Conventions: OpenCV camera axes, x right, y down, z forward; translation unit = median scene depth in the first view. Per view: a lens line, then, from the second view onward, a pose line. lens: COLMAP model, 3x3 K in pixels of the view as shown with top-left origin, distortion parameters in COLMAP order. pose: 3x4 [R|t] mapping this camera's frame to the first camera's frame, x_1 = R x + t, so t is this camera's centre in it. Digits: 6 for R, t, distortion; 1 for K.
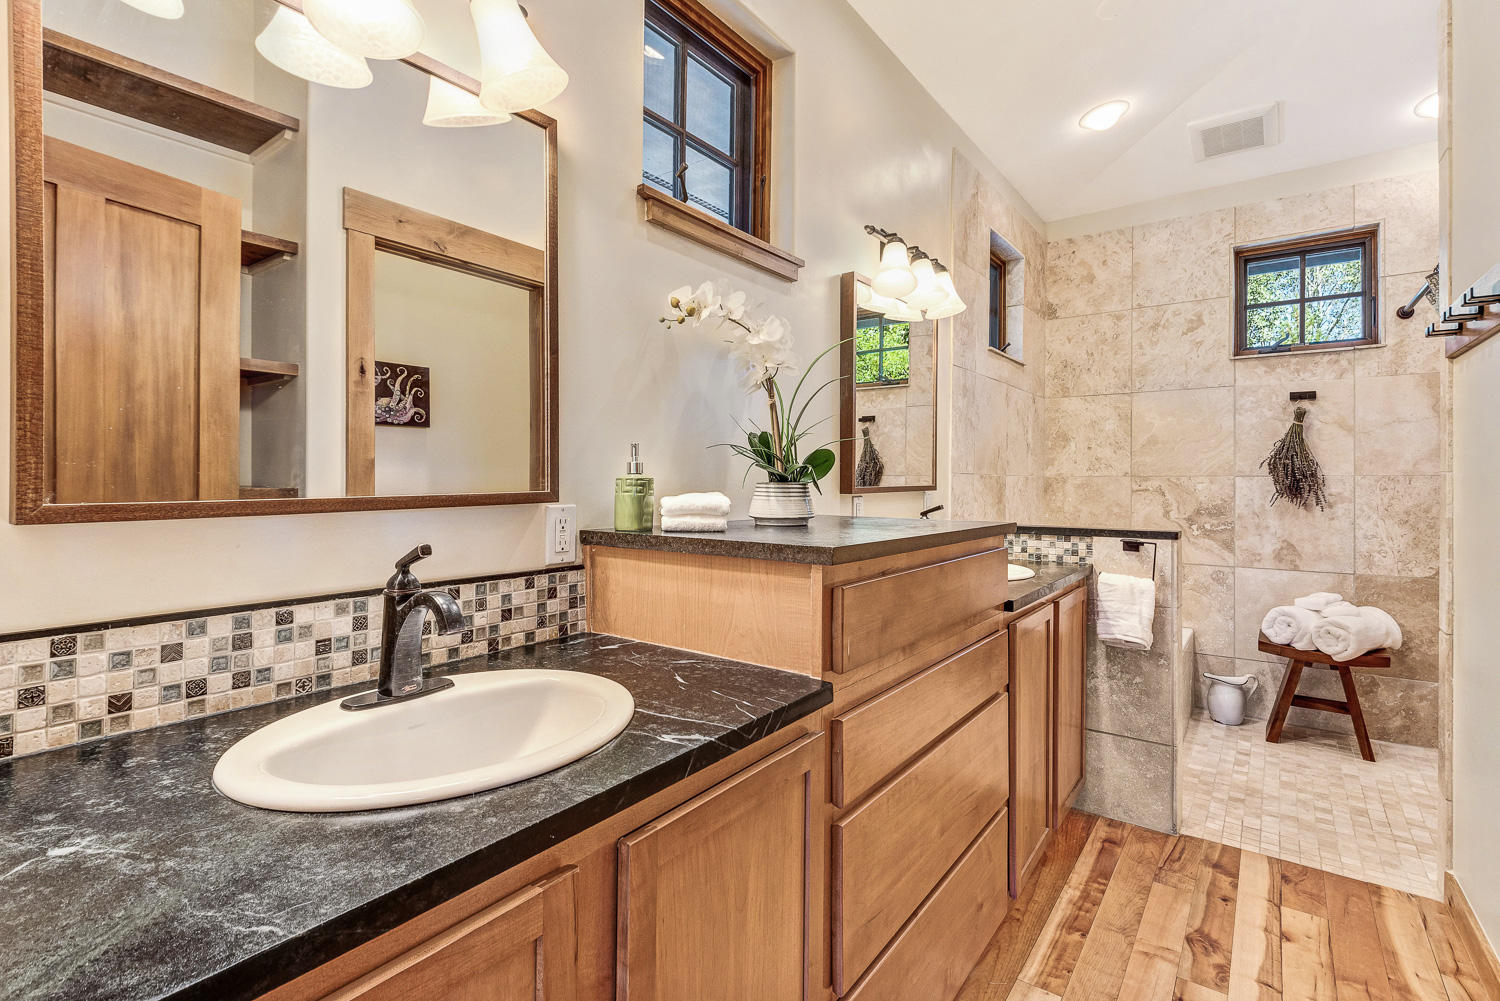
lens RADIAL K [[699.9, 0, 725.4], [0, 699.9, 479.9], [0, 0, 1]] dist [0.010793, -0.006249]
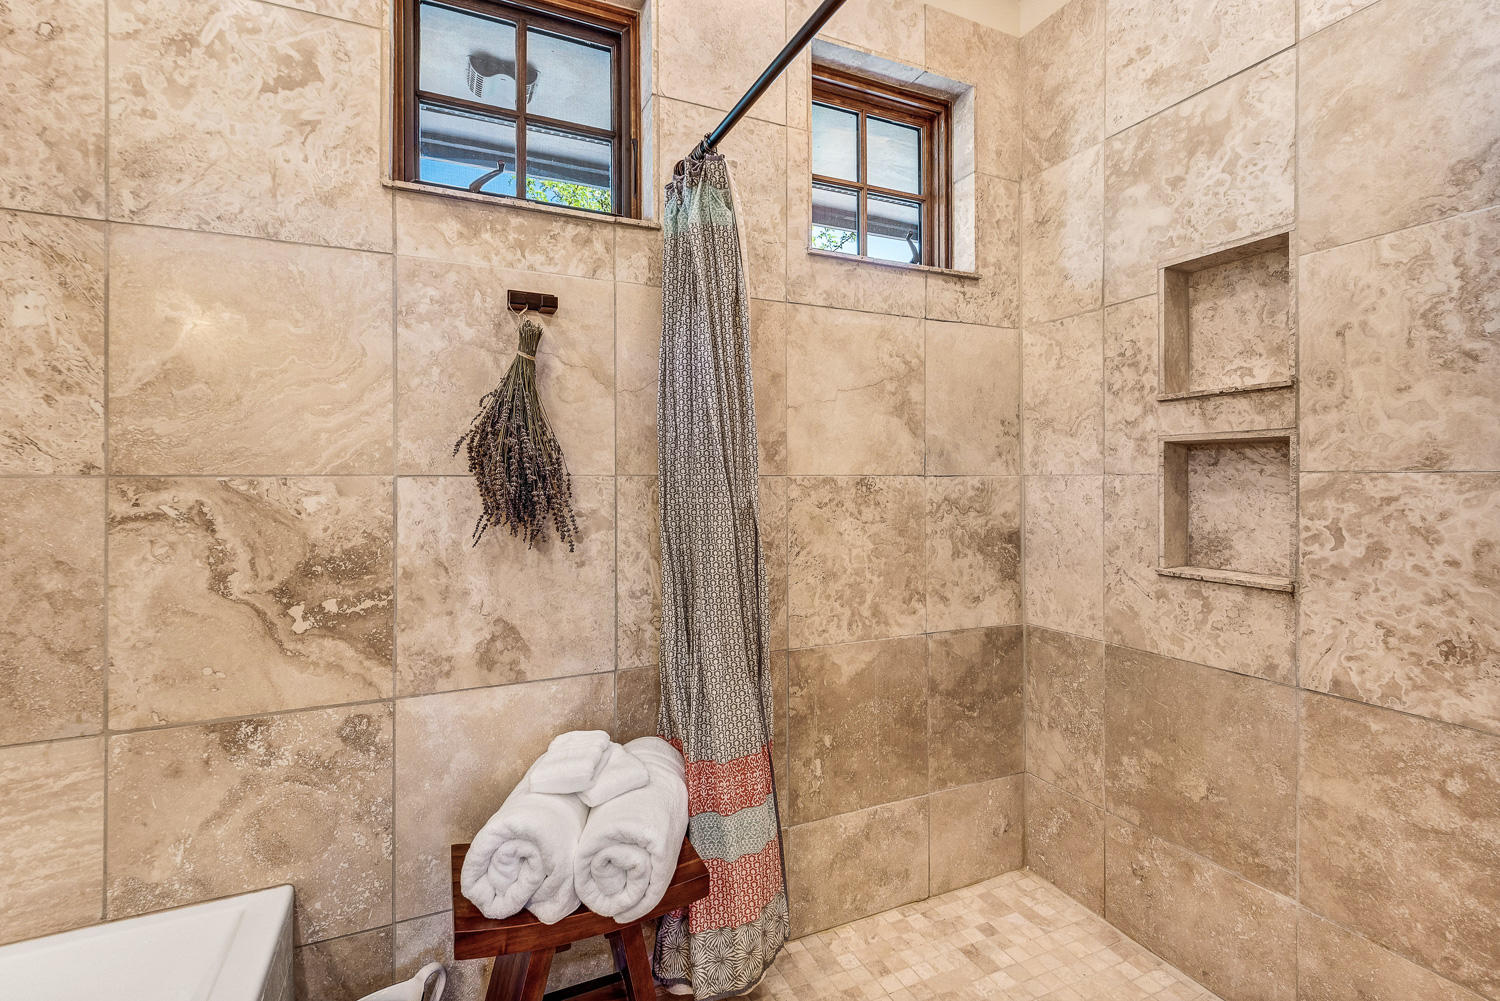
lens RADIAL K [[699.9, 0, 776.4], [0, 699.9, 473.2], [0, 0, 1]] dist [0.010793, -0.006249]
pose [[0.428623, -0.002050, 0.903481, 0.455934], [-0.000230, 0.999997, 0.002378, -0.007775], [-0.903483, -0.001227, 0.428622, 0.631776]]
